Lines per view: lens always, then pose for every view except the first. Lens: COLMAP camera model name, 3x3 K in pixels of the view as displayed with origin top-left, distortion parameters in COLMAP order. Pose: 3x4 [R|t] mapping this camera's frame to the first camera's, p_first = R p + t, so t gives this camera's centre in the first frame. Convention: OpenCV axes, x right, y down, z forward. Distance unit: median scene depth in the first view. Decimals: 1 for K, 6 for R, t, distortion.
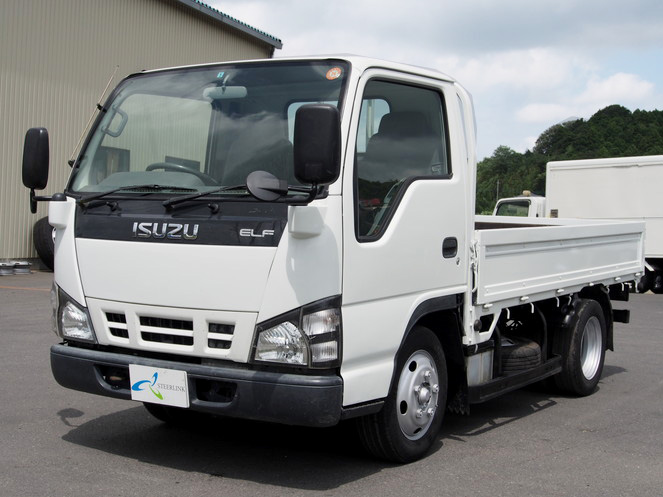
lens RADIAL K [[999.0, 0, 331.5], [0, 999.0, 248.5], [0, 0, 1]] dist [0.124854, 0.005072]
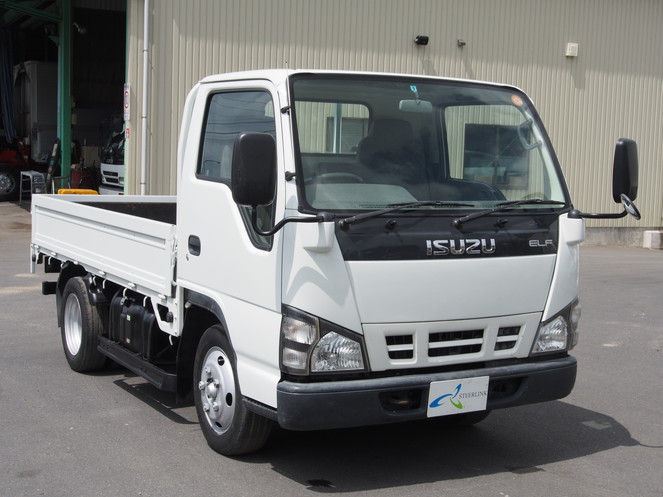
lens RADIAL K [[1070.1, 0, 331.5], [0, 1070.1, 248.5], [0, 0, 1]] dist [-0.044093, -0.041471]
pose [[0.455847, -0.080896, 0.886374, -1.203470], [0.027067, 0.996660, 0.077041, -0.104197], [-0.889646, -0.011128, 0.456515, 0.620848]]
